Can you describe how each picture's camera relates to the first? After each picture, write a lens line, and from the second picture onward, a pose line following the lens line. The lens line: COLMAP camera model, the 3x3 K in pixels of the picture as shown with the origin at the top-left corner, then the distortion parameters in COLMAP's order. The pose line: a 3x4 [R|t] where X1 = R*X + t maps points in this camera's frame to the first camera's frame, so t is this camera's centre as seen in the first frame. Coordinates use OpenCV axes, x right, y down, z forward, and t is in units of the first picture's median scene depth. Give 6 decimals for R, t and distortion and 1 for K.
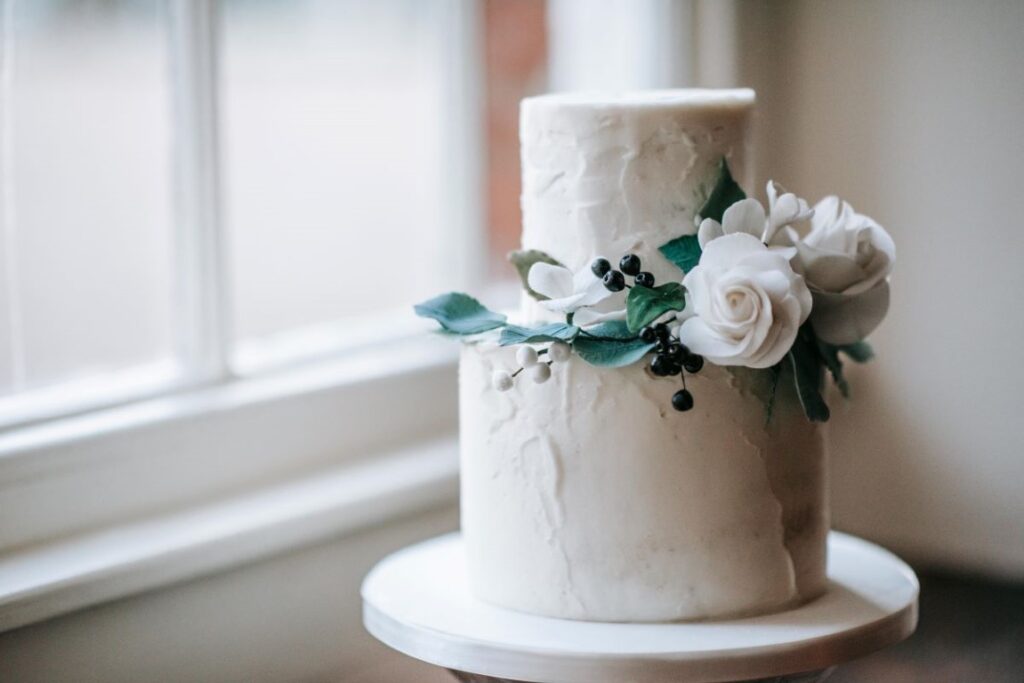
lens RADIAL K [[2710.6, 0, 509.3], [0, 2710.6, 340.8], [0, 0, 1]] dist [0.024574, 0.000000]
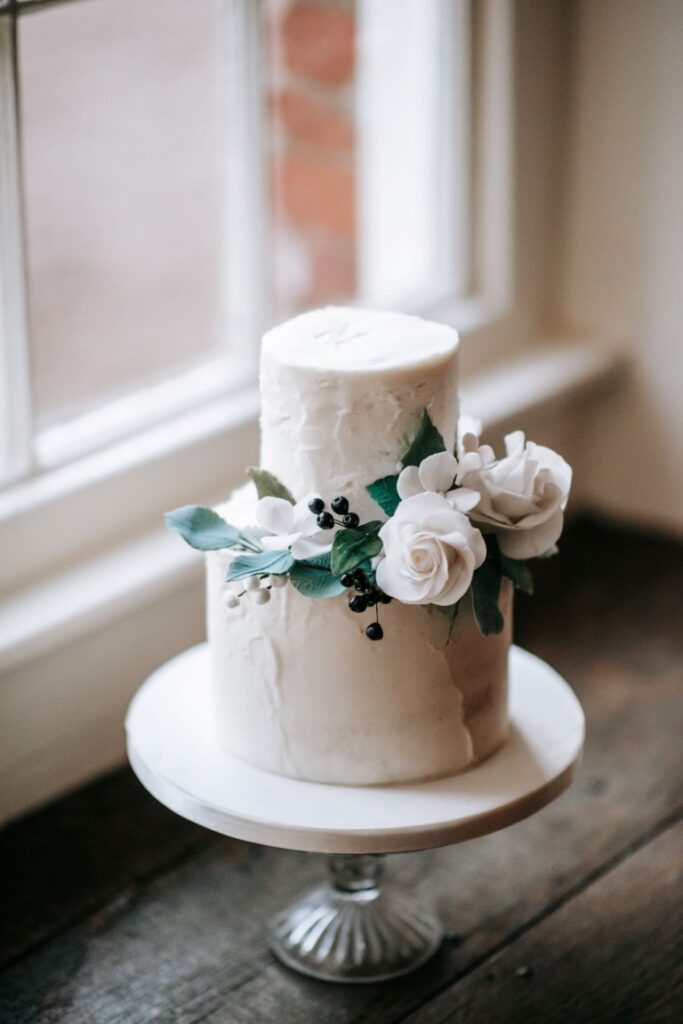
lens RADIAL K [[2710.6, 0, 343.8], [0, 2710.6, 512.3], [0, 0, 1]] dist [0.024574, 0.000000]
pose [[0.998380, 0.034663, -0.045119, 0.100016], [-0.021454, 0.963810, 0.265727, -0.342416], [0.052697, -0.264328, 0.962992, -0.155126]]
